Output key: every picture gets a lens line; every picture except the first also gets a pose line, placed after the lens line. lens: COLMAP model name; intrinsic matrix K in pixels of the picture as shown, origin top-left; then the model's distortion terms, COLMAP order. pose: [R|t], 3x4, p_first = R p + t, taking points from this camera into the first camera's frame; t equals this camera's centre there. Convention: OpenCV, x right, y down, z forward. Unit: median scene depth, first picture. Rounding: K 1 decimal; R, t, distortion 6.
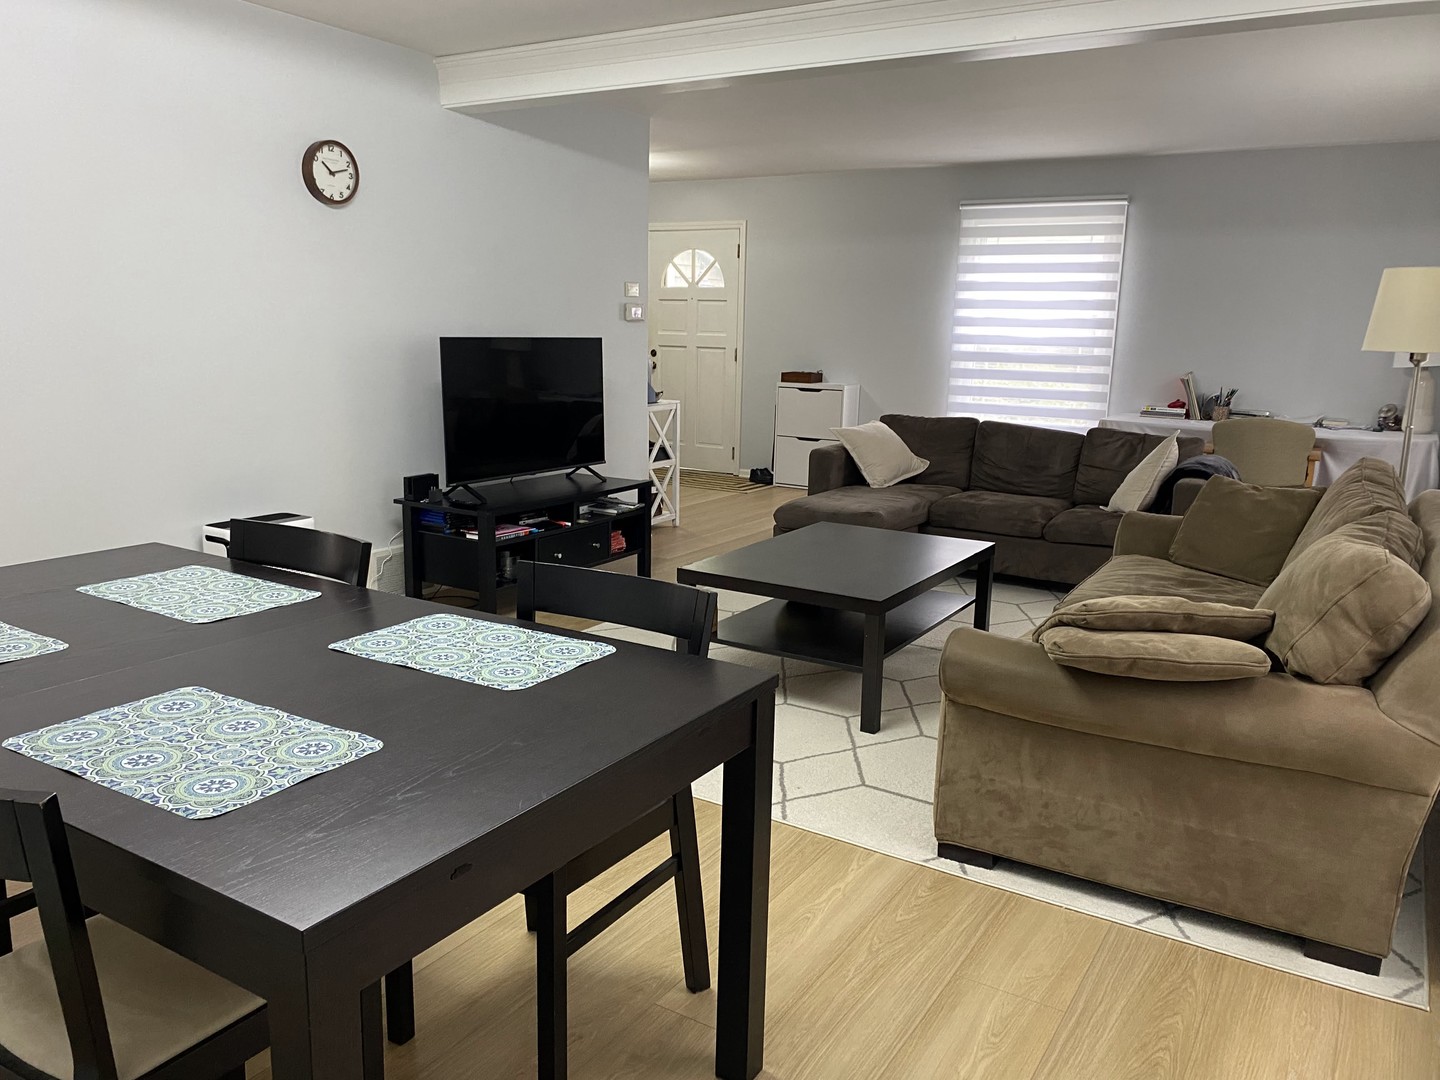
lens RADIAL K [[1092.8, 0, 721.3], [0, 1092.8, 534.5], [0, 0, 1]] dist [0.084677, -0.152257]
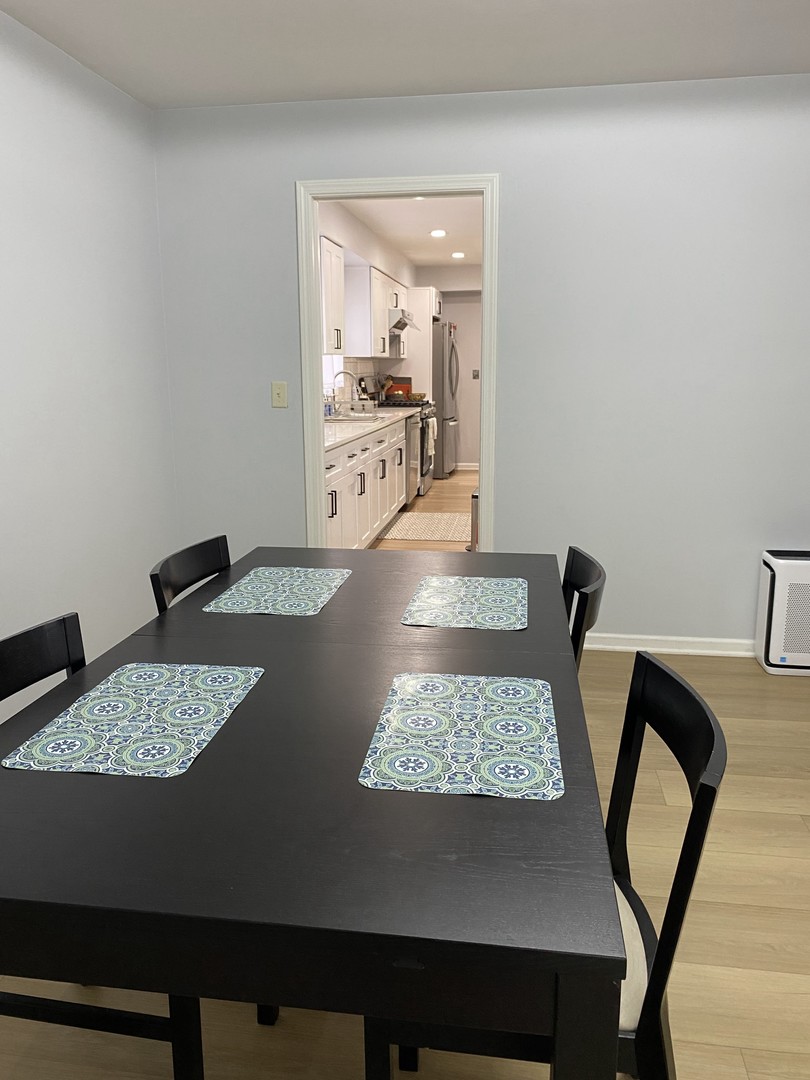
lens RADIAL K [[837.1, 0, 401.9], [0, 837.1, 516.9], [0, 0, 1]] dist [0.004988, 0.000660]
pose [[0.391522, 0.133436, -0.910443, 0.384148], [-0.158426, 0.984430, 0.076150, -0.117502], [0.906428, 0.114423, 0.406566, 0.713214]]
